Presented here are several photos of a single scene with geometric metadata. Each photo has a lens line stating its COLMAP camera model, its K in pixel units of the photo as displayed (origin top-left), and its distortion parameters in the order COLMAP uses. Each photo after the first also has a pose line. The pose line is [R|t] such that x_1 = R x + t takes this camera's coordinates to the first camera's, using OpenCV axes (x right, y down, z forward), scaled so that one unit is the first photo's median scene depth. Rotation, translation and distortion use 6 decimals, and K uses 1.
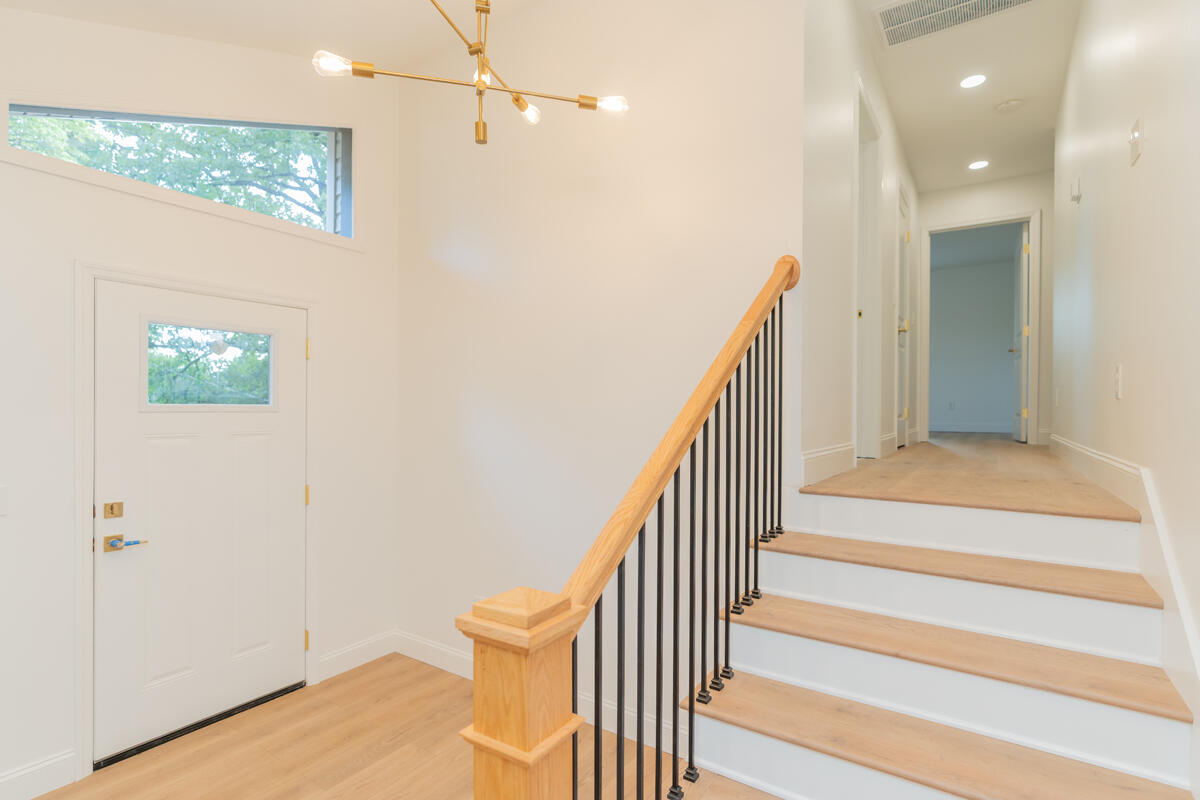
lens RADIAL K [[587.8, 0, 598.3], [0, 587.8, 408.4], [0, 0, 1]] dist [-0.002804, -0.000713]
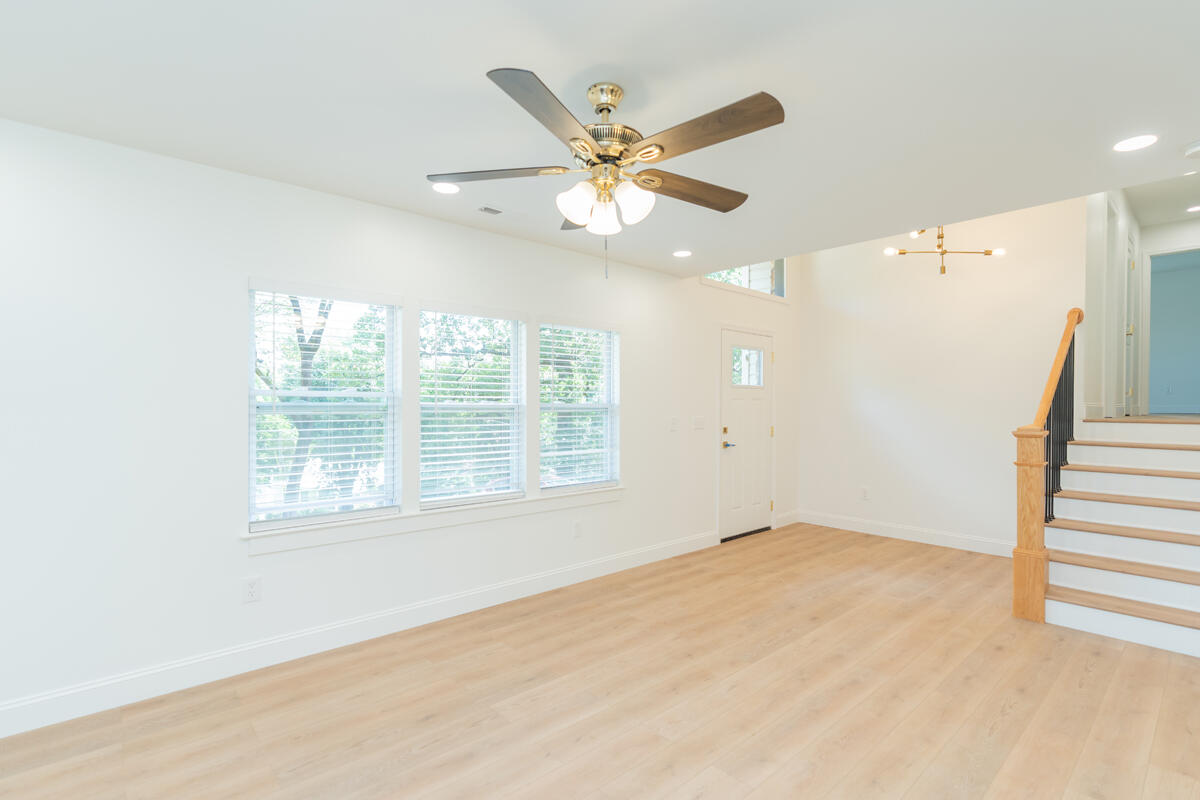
lens RADIAL K [[571.3, 0, 601.3], [0, 571.3, 408.8], [0, 0, 1]] dist [-0.000390, -0.000122]
pose [[0.971376, 0.000378, -0.237548, -0.766357], [0.001357, 0.999974, 0.007142, 0.073439], [0.237545, -0.007260, 0.971349, -1.260517]]
